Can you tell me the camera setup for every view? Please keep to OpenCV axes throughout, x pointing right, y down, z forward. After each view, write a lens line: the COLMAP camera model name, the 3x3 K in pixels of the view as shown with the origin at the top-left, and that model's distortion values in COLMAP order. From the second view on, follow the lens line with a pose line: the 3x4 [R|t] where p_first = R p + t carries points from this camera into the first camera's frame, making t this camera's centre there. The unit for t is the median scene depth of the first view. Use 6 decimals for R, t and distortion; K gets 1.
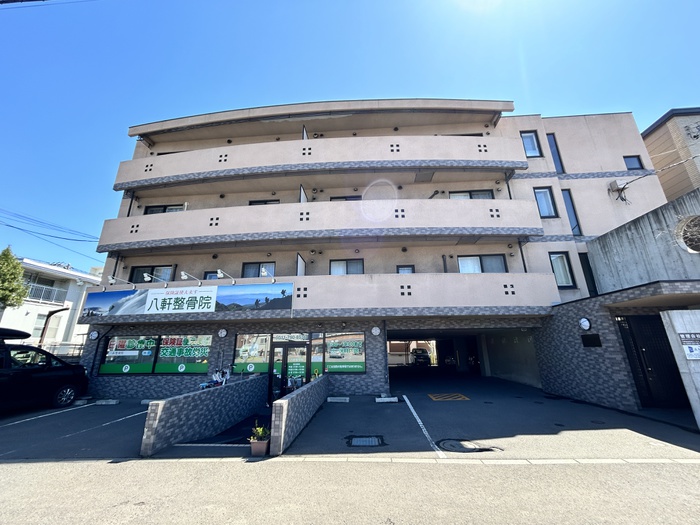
lens RADIAL K [[281.1, 0, 351.3], [0, 281.1, 259.0], [0, 0, 1]] dist [0.000996, -0.000116]
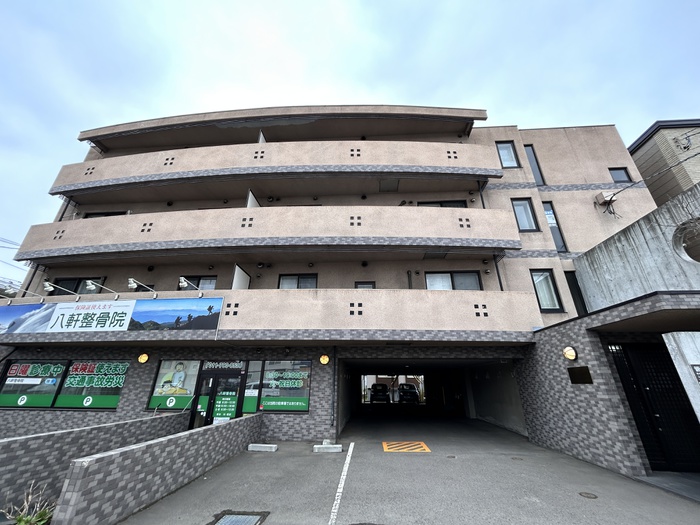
lens RADIAL K [[281.1, 0, 351.3], [0, 281.1, 259.0], [0, 0, 1]] dist [0.000996, -0.000116]
pose [[0.999816, 0.018819, -0.003795, 0.167986], [-0.019117, 0.994068, -0.107064, 0.050564], [0.001758, 0.107117, 0.994245, 0.146309]]
